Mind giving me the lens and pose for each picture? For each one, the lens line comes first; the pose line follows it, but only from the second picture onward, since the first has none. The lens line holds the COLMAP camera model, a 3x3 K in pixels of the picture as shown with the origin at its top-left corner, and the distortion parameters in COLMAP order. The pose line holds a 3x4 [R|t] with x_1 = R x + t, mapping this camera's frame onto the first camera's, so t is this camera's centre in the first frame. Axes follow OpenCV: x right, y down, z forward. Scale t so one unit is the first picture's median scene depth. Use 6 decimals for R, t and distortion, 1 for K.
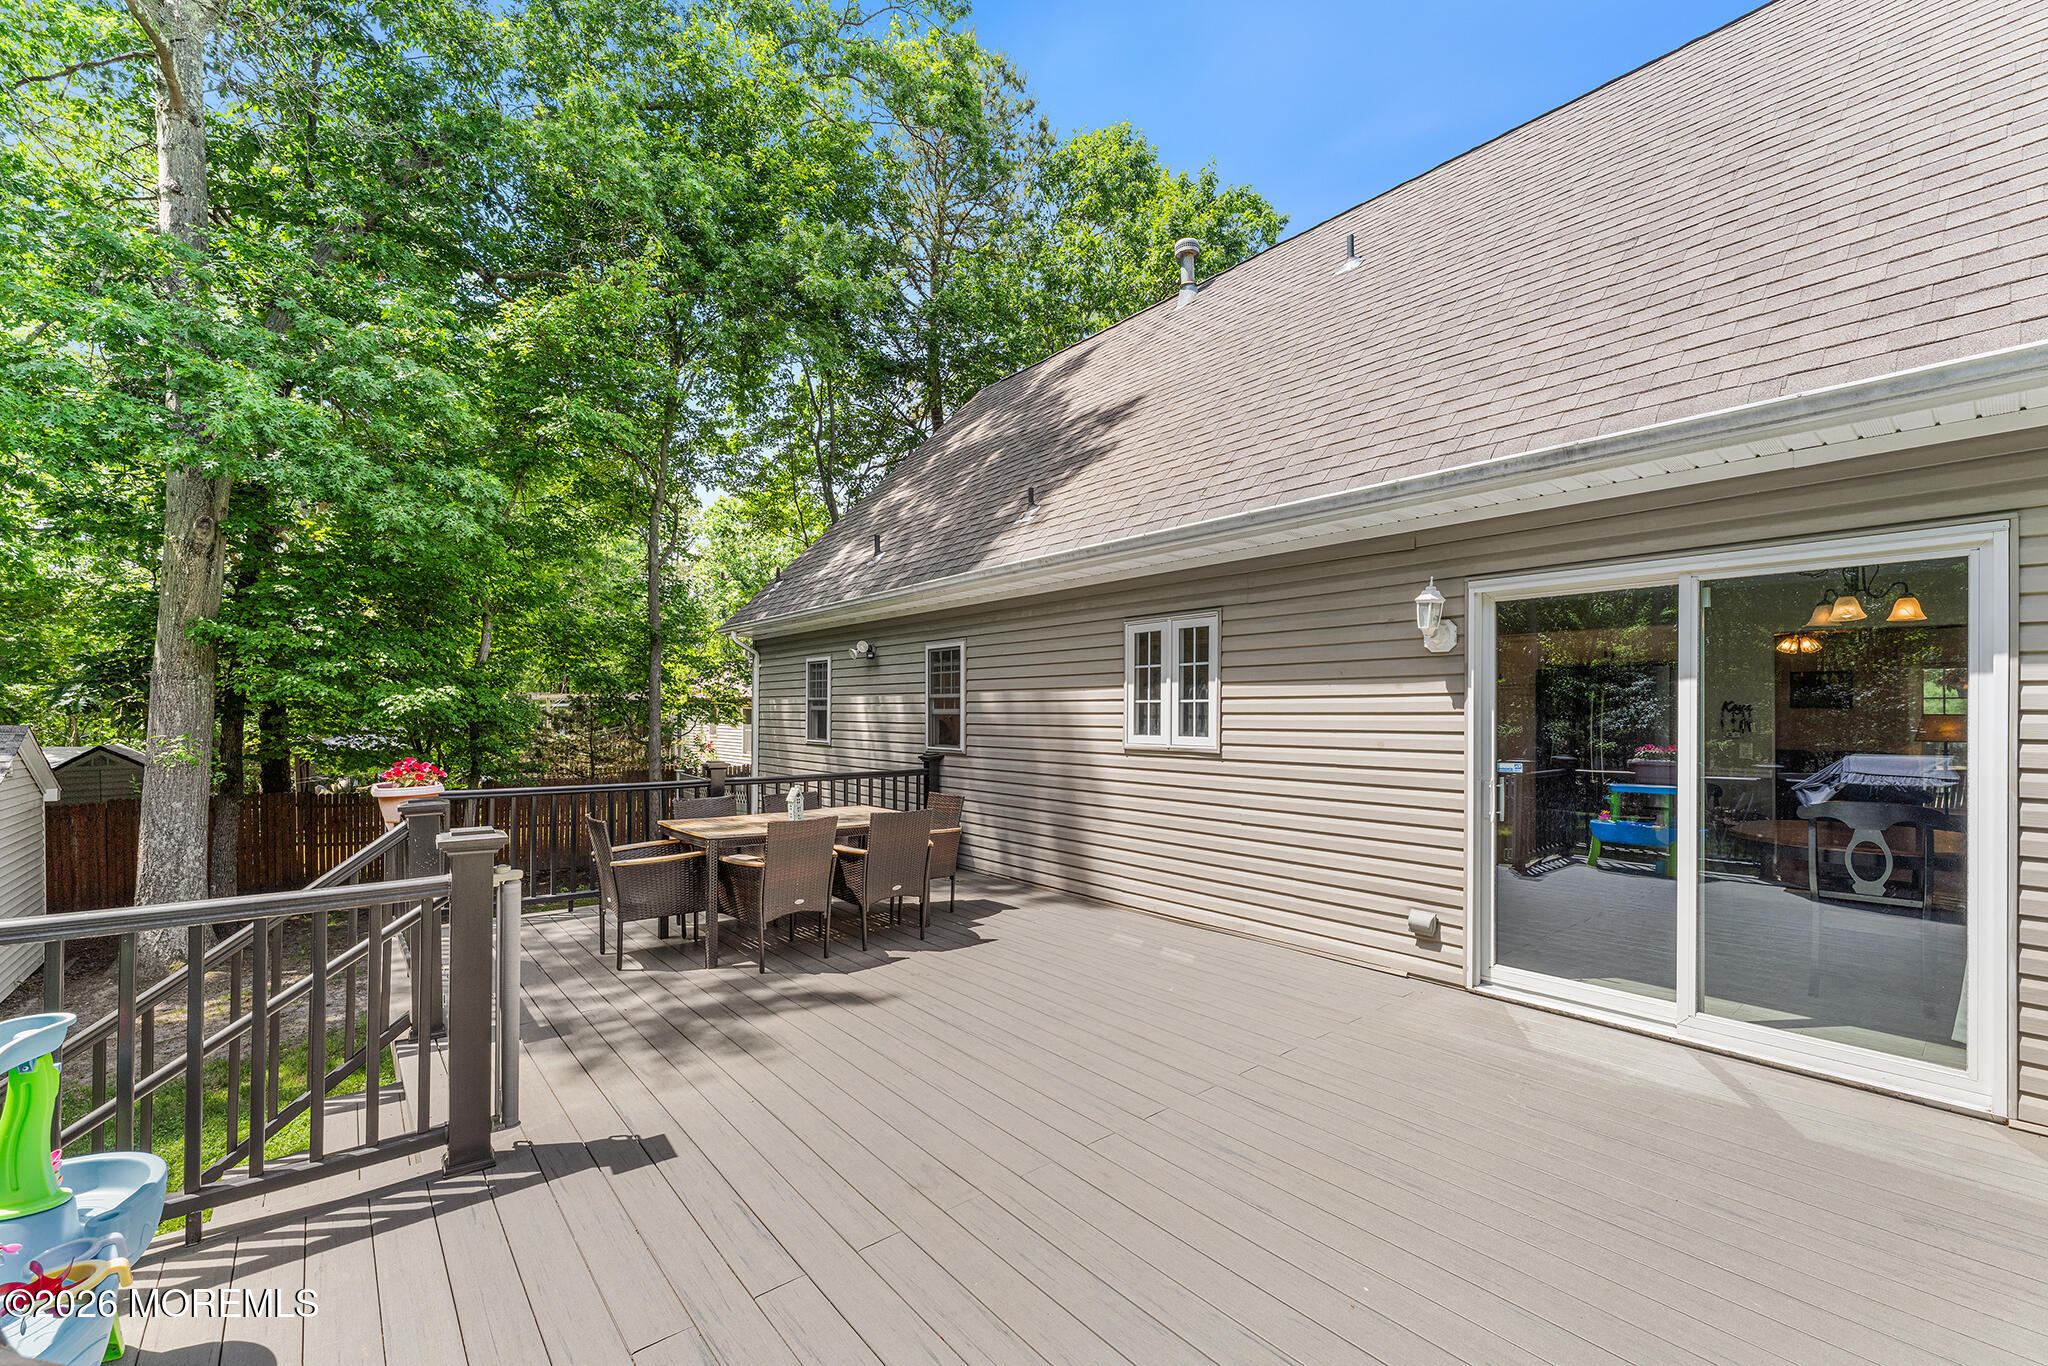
lens RADIAL K [[827.3, 0, 1014.2], [0, 827.3, 699.9], [0, 0, 1]] dist [-0.002815, 0.000222]
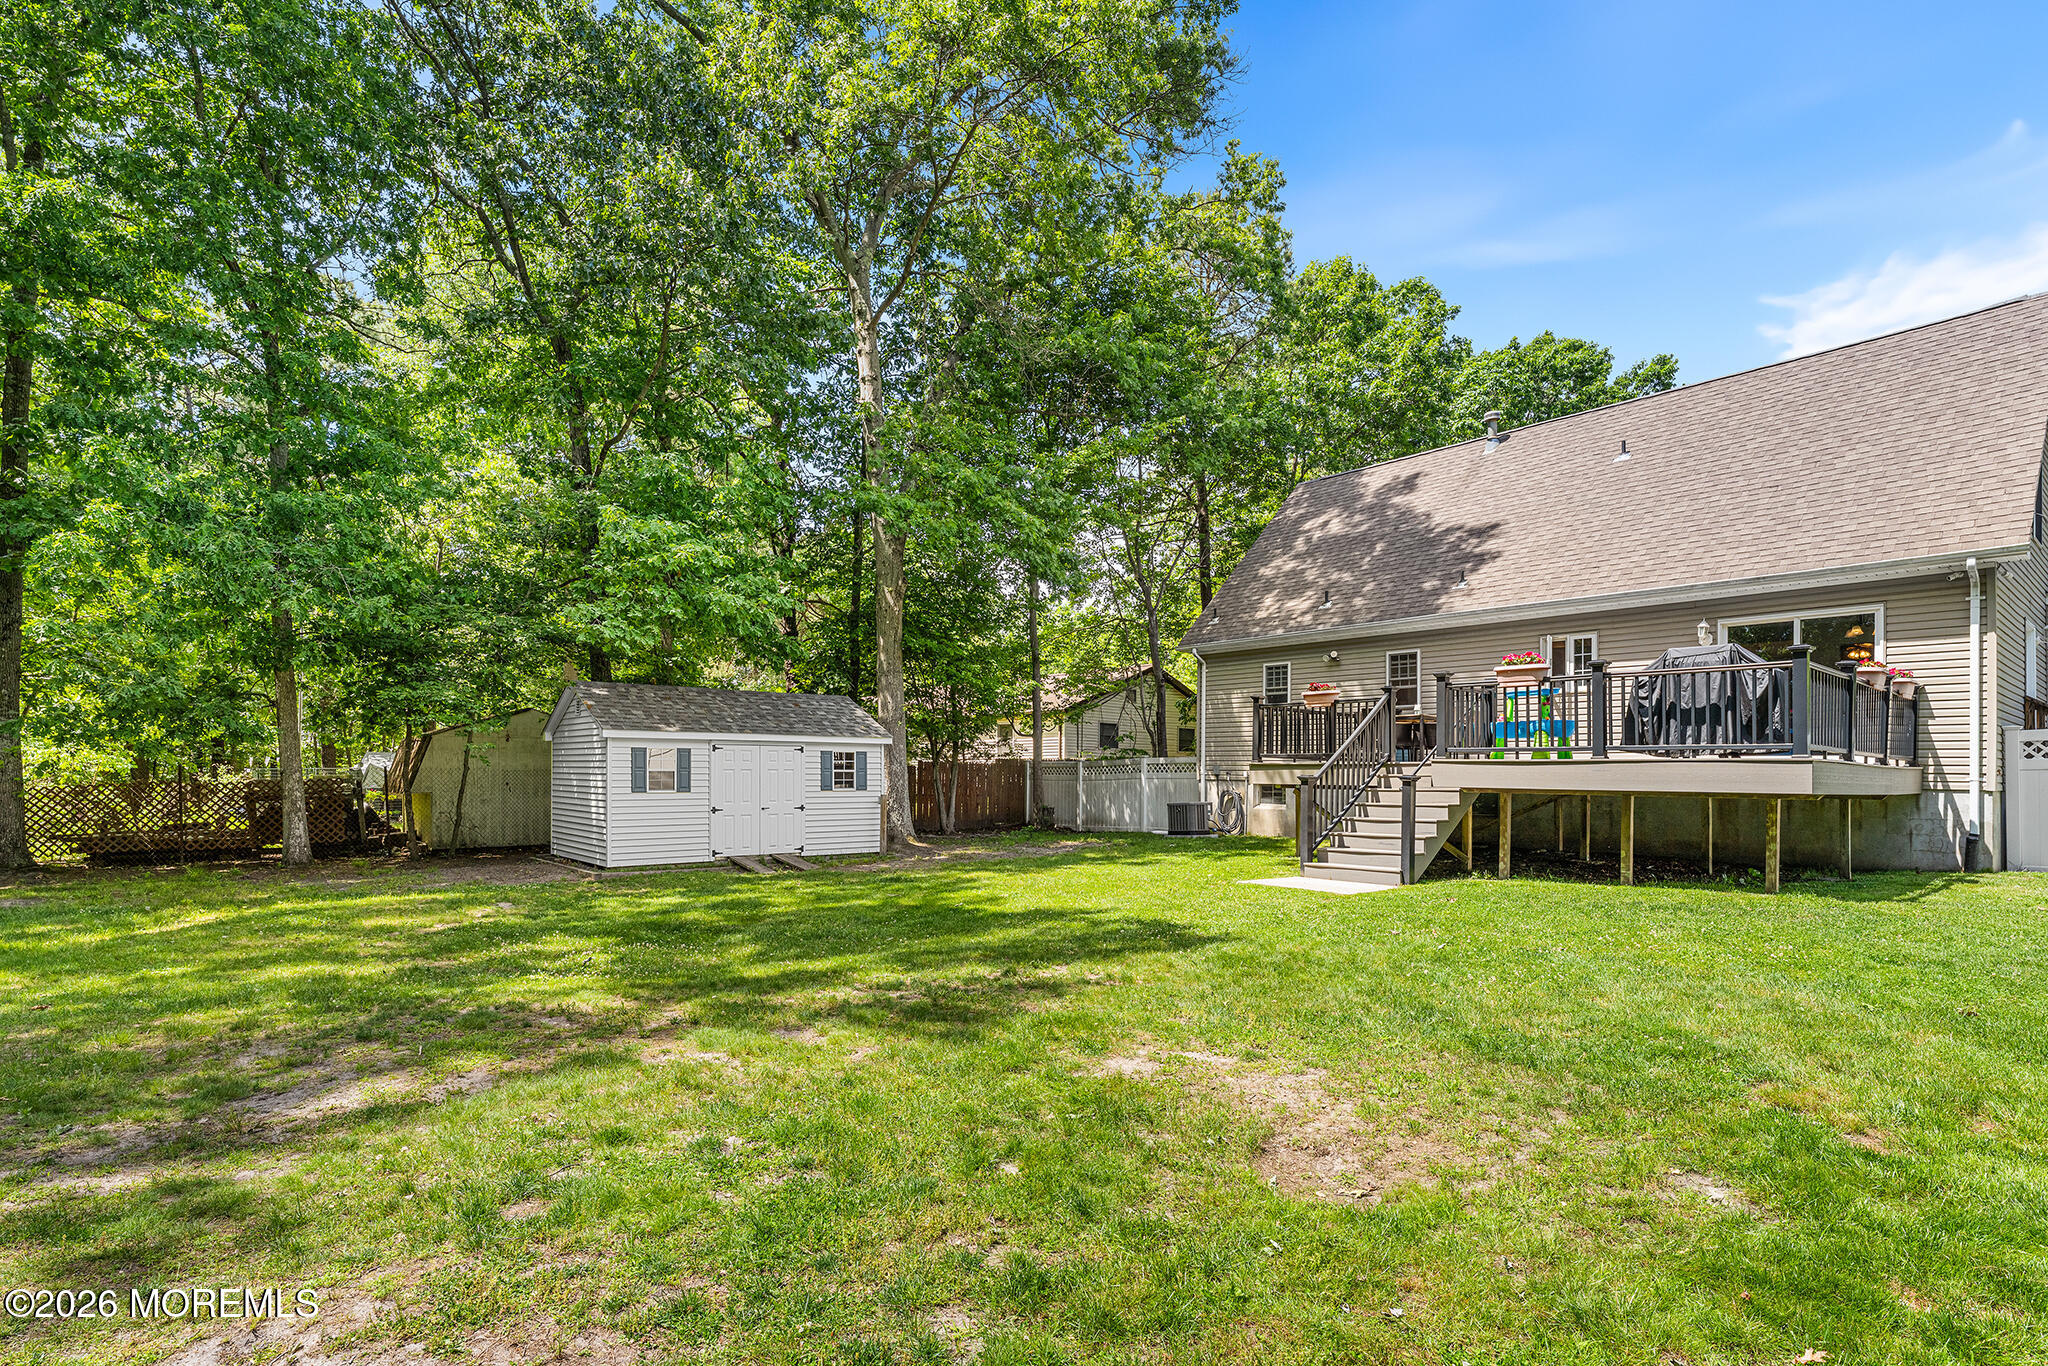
lens RADIAL K [[968.2, 0, 990.9], [0, 968.2, 752.1], [0, 0, 1]] dist [-0.004391, -0.000813]
pose [[0.999810, 0.006457, -0.018368, -1.802478], [-0.006514, 0.999974, -0.003079, 0.322821], [0.018347, 0.003198, 0.999827, -2.254307]]
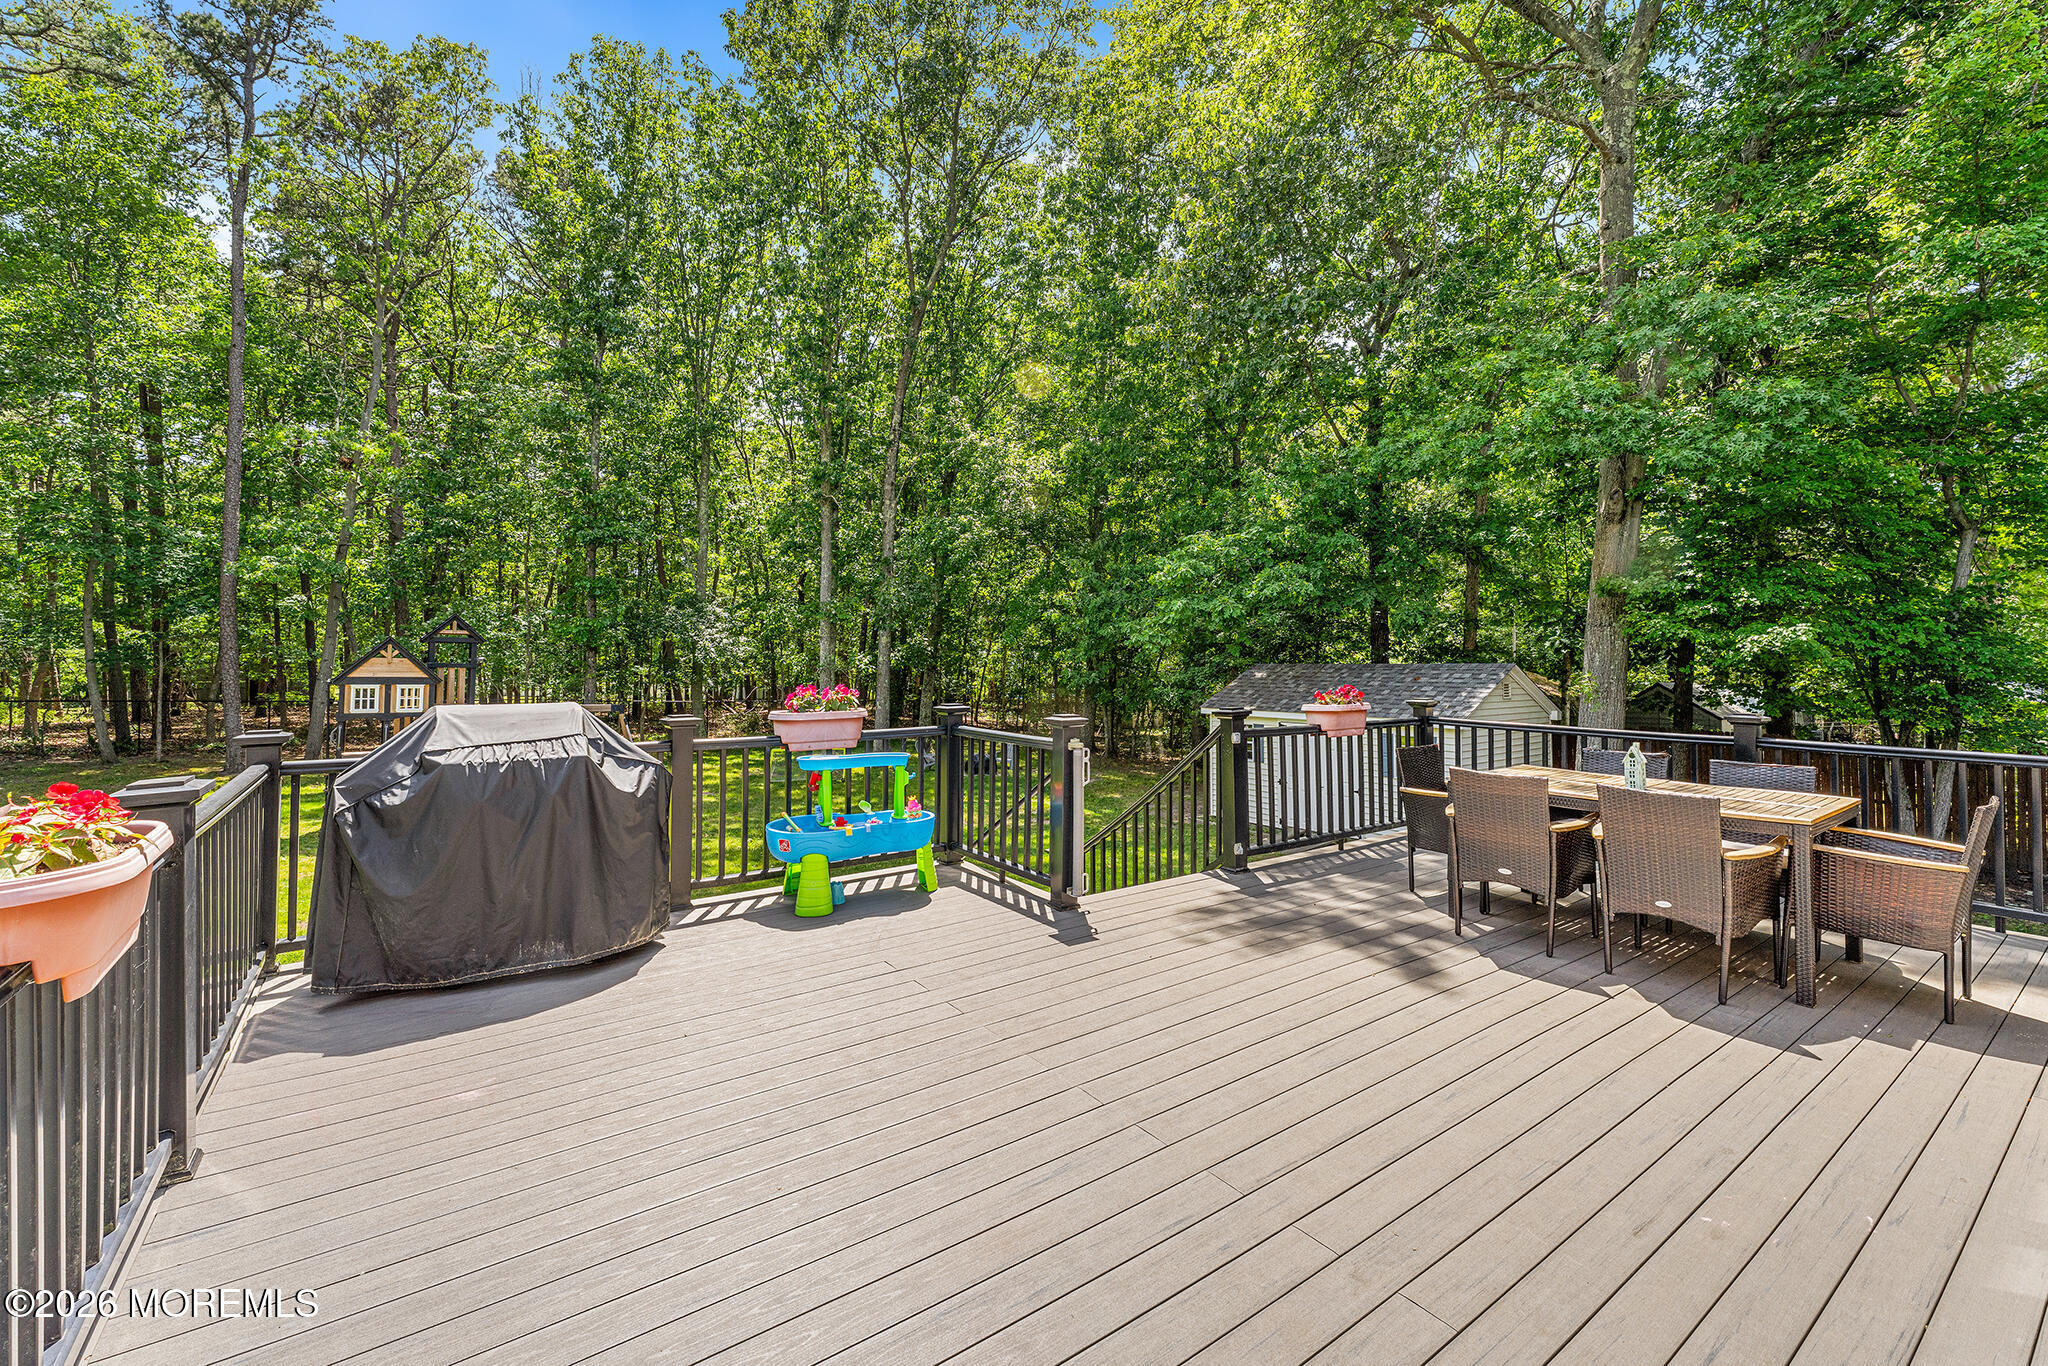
lens RADIAL K [[827.3, 0, 1016.7], [0, 827.3, 649.2], [0, 0, 1]] dist [-0.002815, 0.000222]
pose [[-0.072737, -0.010055, -0.997300, 0.621653], [0.017513, 0.999782, -0.011357, 0.015381], [0.997197, -0.018291, -0.072545, 0.559042]]
